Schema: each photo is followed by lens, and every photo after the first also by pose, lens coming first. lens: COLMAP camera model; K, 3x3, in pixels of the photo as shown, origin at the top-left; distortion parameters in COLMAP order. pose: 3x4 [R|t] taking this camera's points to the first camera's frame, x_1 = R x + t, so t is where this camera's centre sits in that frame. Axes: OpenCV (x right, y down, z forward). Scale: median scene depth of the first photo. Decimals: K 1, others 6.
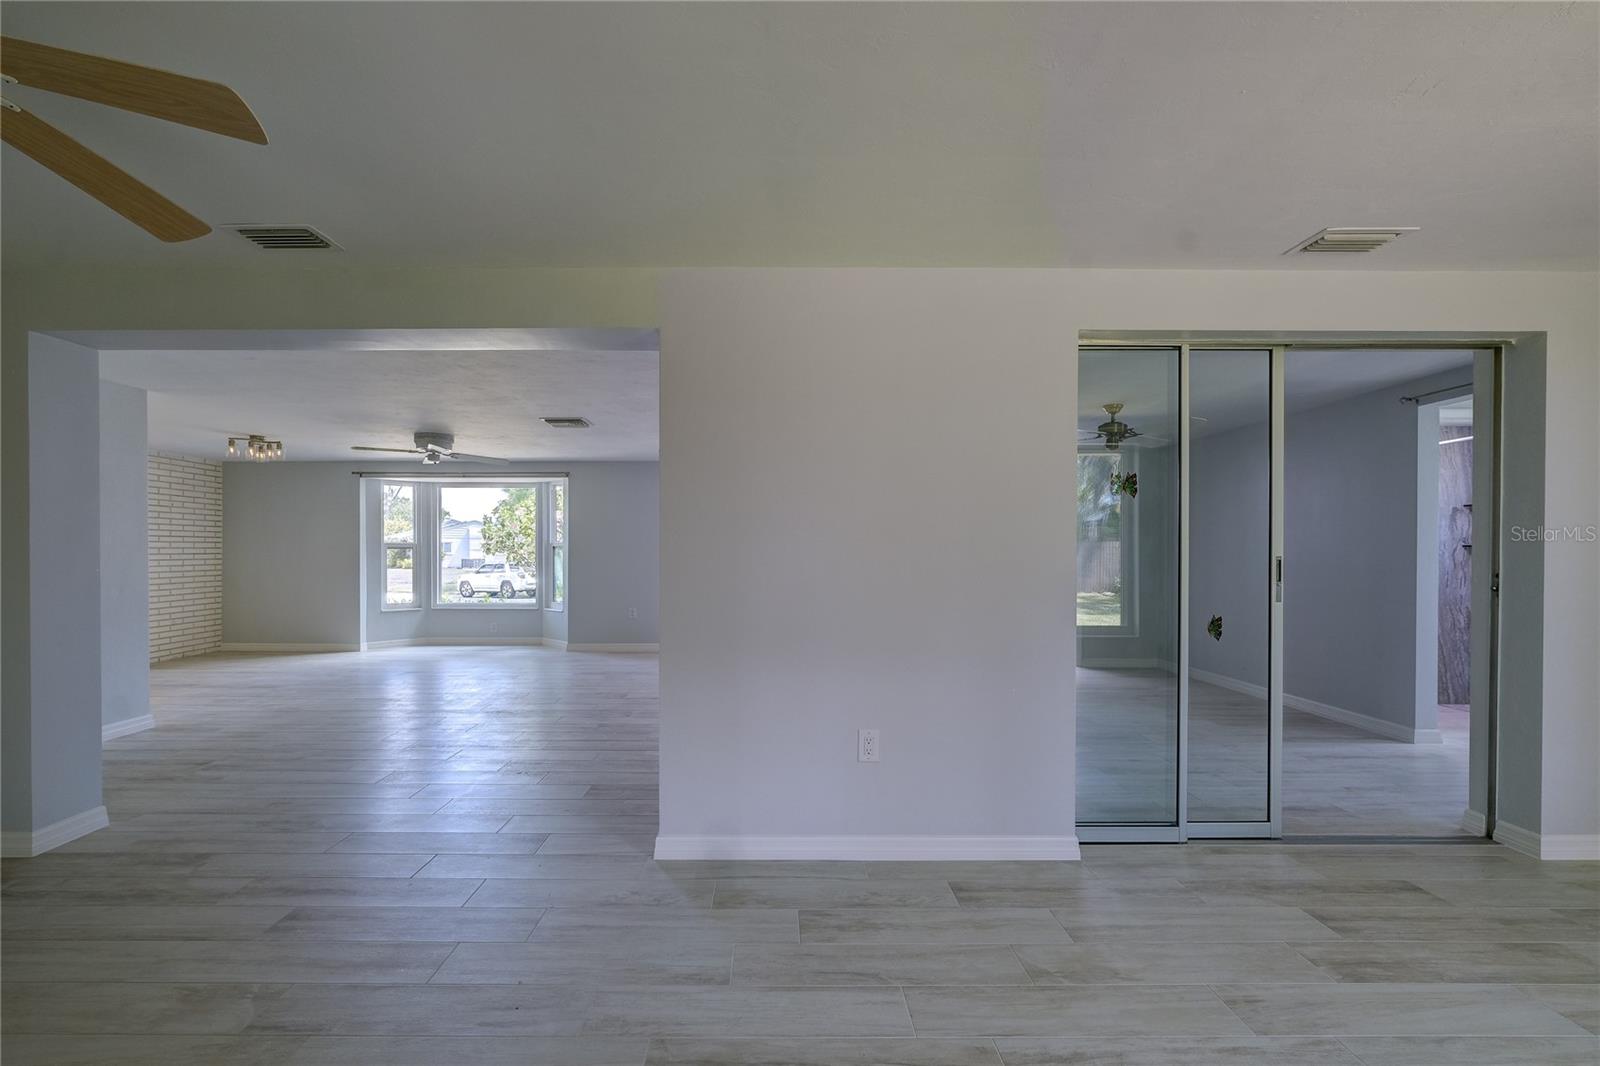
lens RADIAL K [[711.0, 0, 771.9], [0, 711.0, 556.3], [0, 0, 1]] dist [-0.001652, 0.000994]
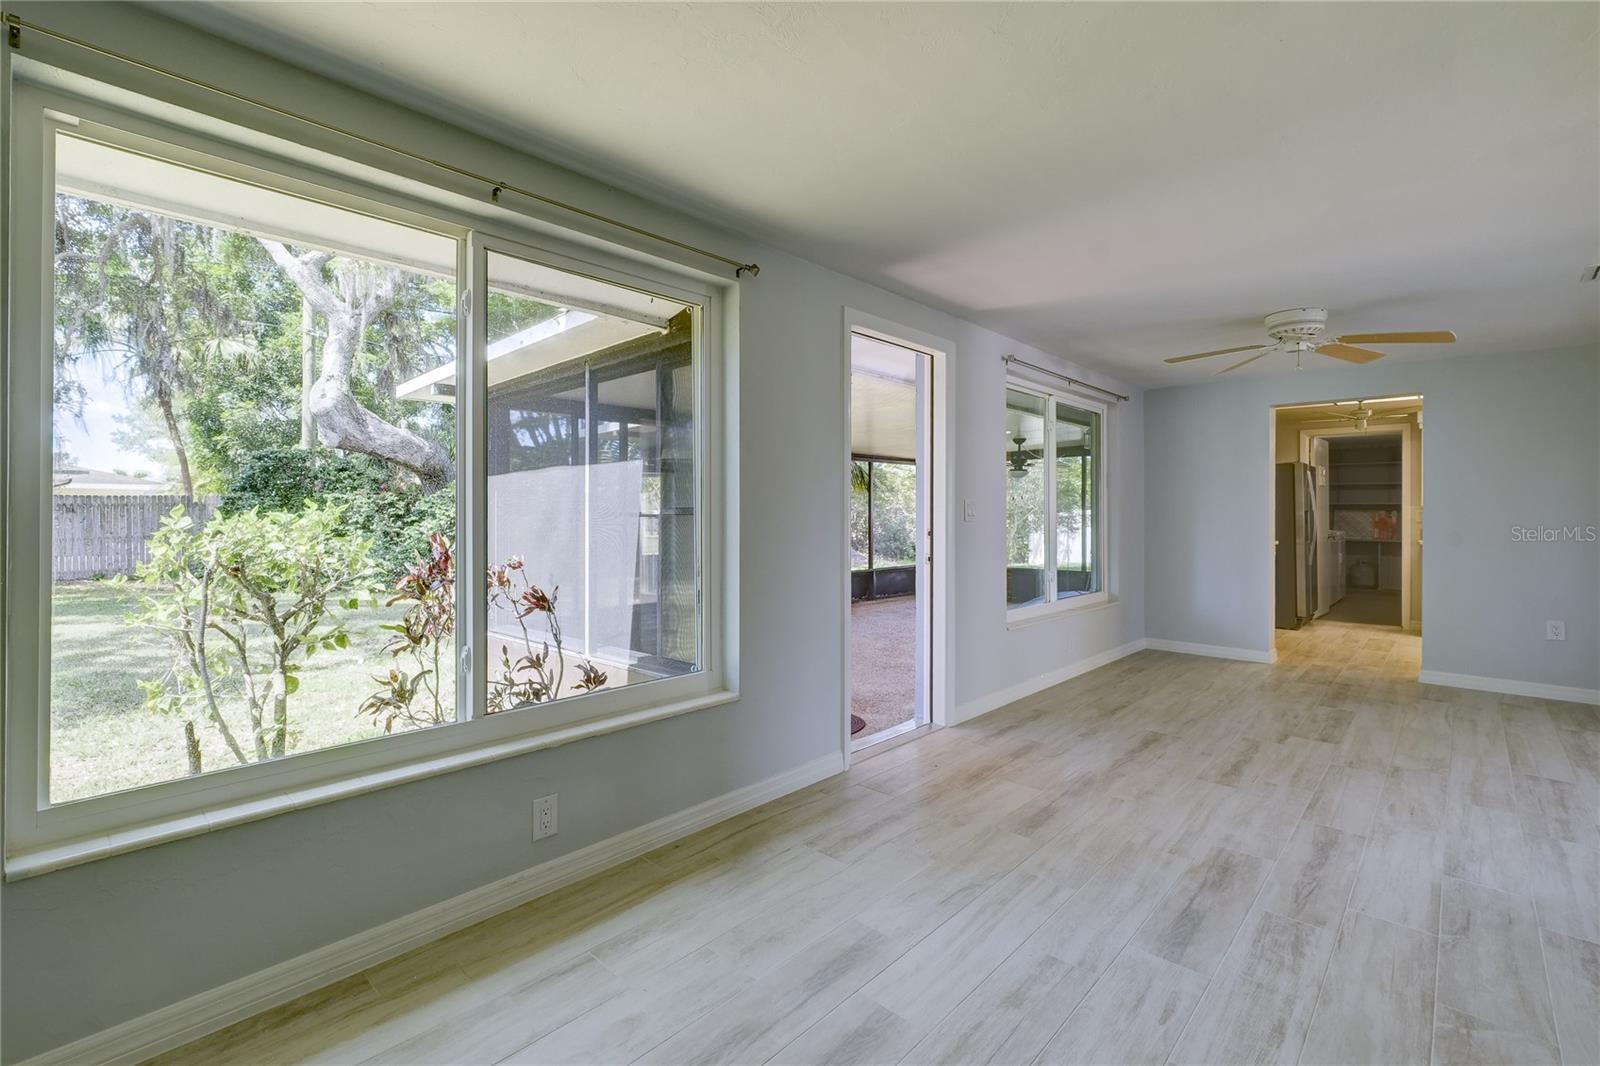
lens RADIAL K [[719.1, 0, 806.0], [0, 719.1, 513.5], [0, 0, 1]] dist [-0.001277, -0.000009]
pose [[-0.683114, -0.004431, -0.730299, 1.232459], [-0.011442, 0.999924, 0.004636, -0.002387], [0.730222, 0.011523, -0.683112, 0.812002]]
